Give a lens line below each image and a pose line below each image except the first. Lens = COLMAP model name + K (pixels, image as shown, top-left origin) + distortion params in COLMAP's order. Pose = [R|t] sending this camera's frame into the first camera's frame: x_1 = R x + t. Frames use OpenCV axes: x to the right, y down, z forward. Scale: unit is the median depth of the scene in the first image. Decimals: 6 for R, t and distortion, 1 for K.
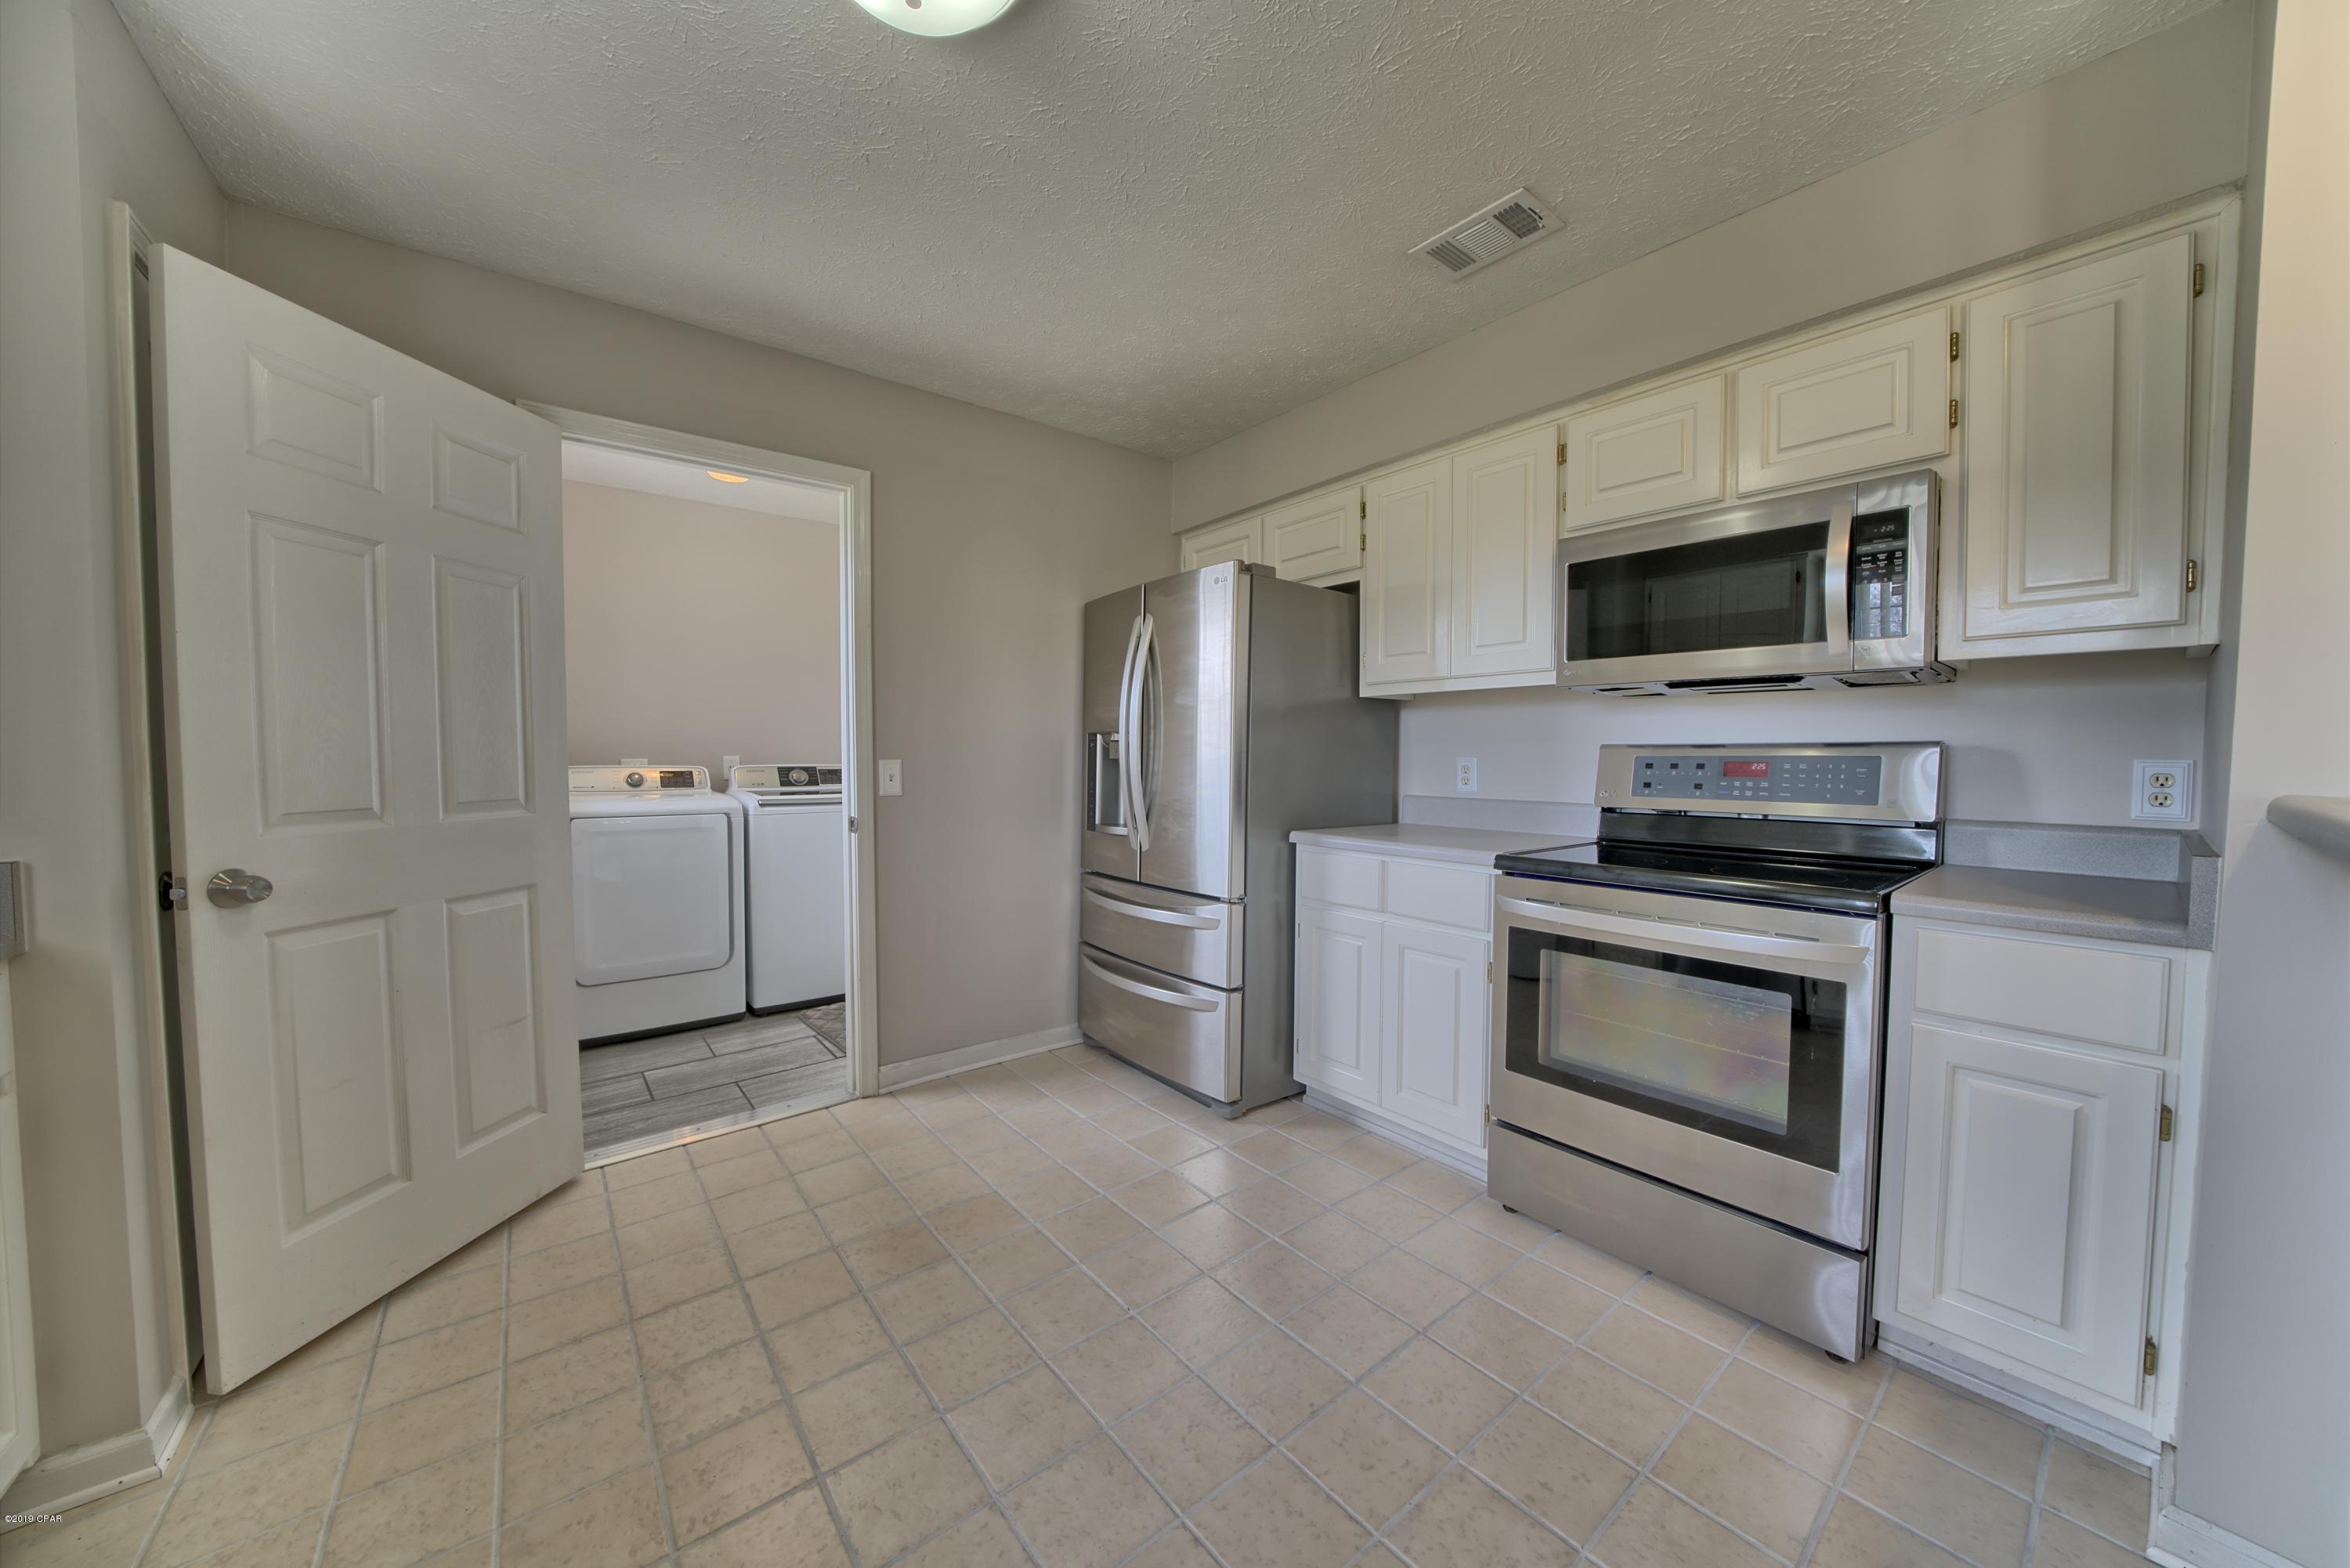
lens RADIAL K [[813.0, 0, 1168.7], [0, 813.0, 782.5], [0, 0, 1]] dist [-0.025176, 0.002891]
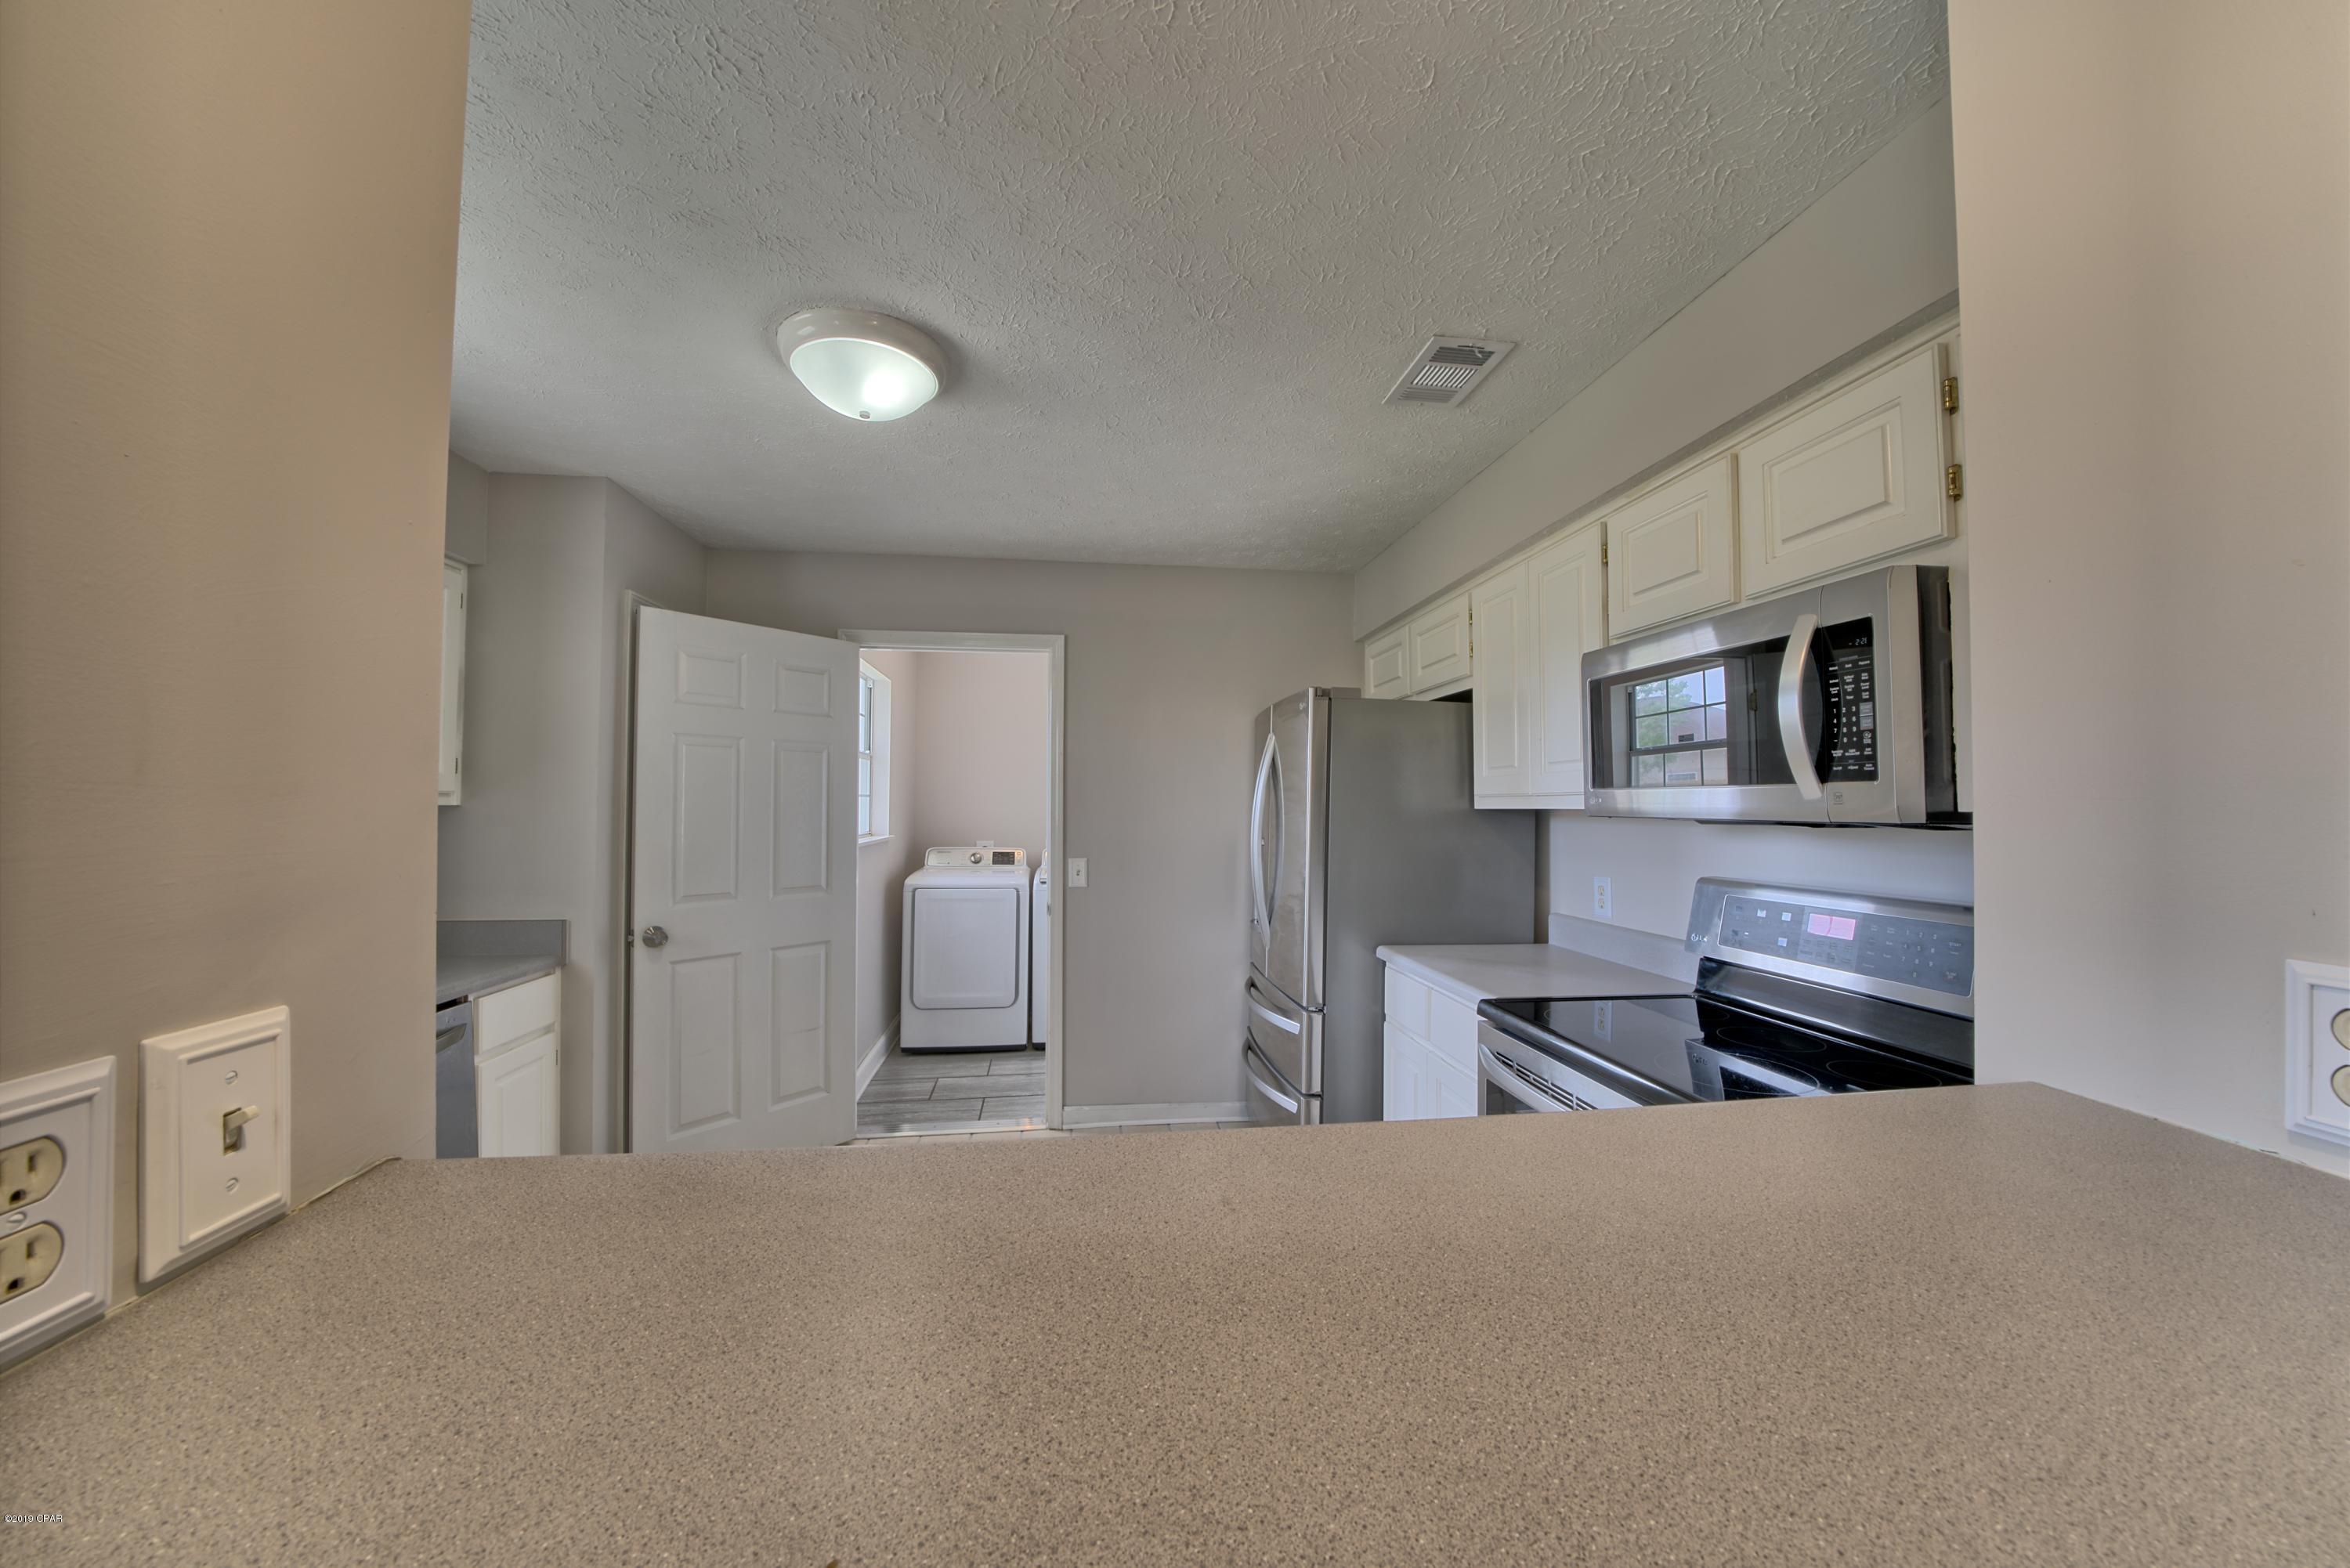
lens RADIAL K [[813.0, 0, 1168.7], [0, 813.0, 782.5], [0, 0, 1]] dist [-0.025176, 0.002891]
pose [[0.852877, -0.013589, -0.521935, 0.464465], [-0.021631, 0.997883, -0.061328, -0.076080], [0.521664, 0.063596, 0.850777, -0.002542]]
